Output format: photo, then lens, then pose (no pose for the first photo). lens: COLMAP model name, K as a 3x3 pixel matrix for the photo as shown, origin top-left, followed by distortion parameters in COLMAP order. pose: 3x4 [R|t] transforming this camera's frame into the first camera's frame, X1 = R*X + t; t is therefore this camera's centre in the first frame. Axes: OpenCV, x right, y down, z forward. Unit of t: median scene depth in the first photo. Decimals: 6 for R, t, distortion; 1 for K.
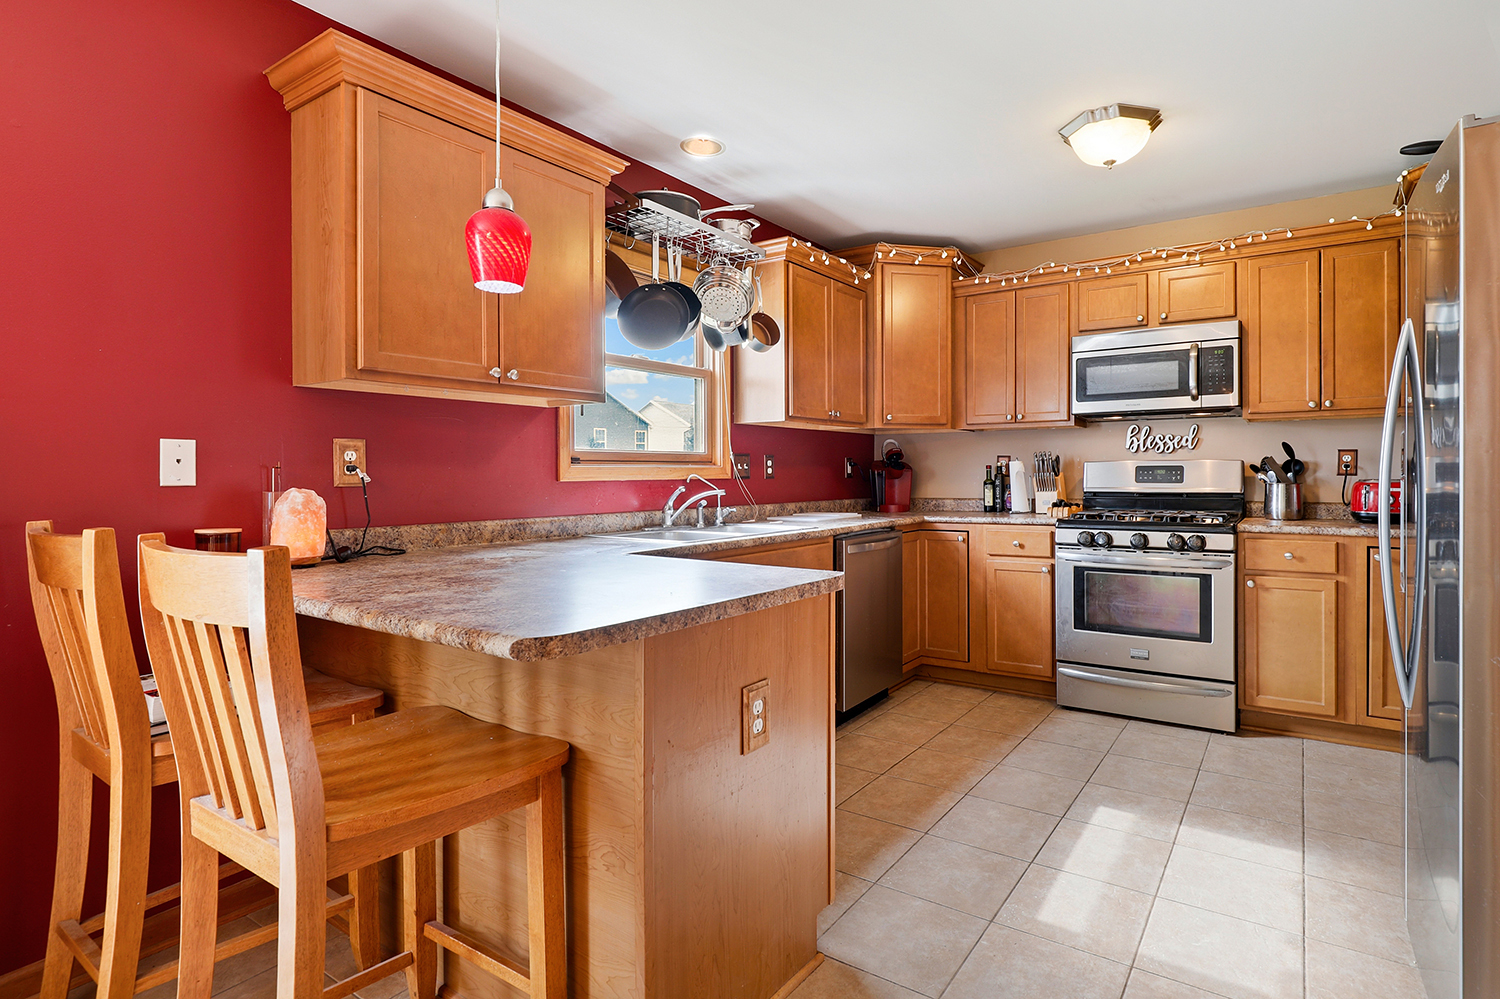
lens RADIAL K [[765.6, 0, 816.1], [0, 765.6, 478.5], [0, 0, 1]] dist [-0.002892, -0.000202]
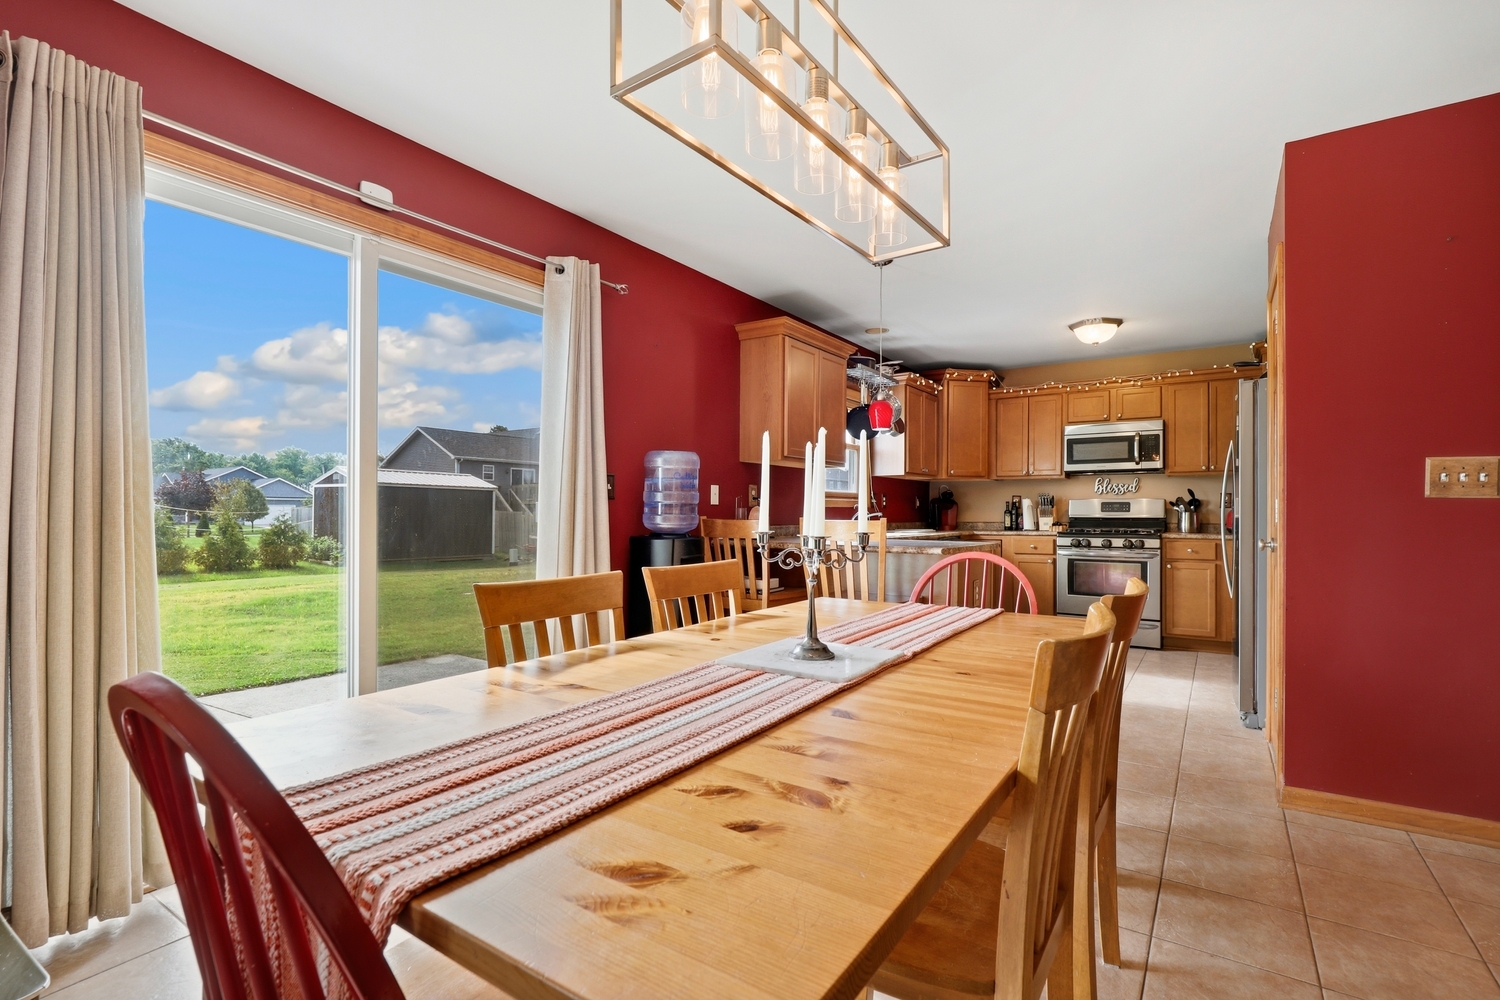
lens RADIAL K [[707.4, 0, 759.1], [0, 707.4, 512.4], [0, 0, 1]] dist [0.000091, 0.000119]
pose [[0.999884, 0.007473, -0.013258, -0.343496], [-0.007574, 0.999942, -0.007609, 0.025748], [0.013201, 0.007709, 0.999883, -0.619489]]
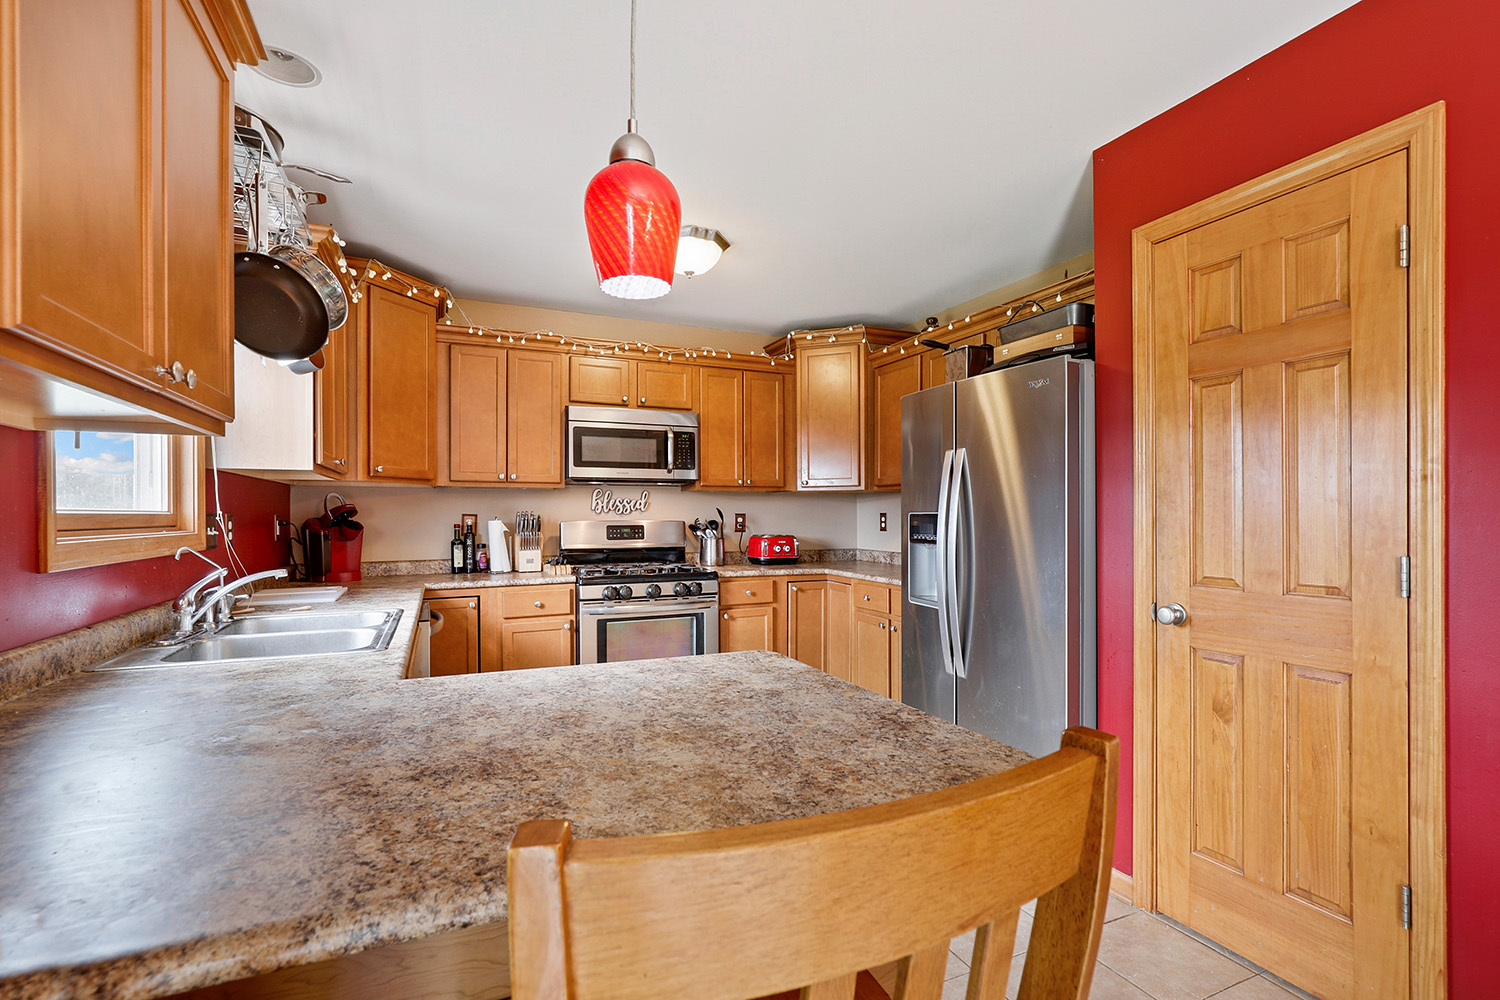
lens RADIAL K [[707.4, 0, 759.1], [0, 707.4, 512.4], [0, 0, 1]] dist [0.000091, 0.000119]
pose [[0.534118, 0.008274, 0.845370, -0.383408], [0.004879, 0.999905, -0.012870, -0.022813], [-0.845396, 0.010998, 0.534027, 0.264111]]
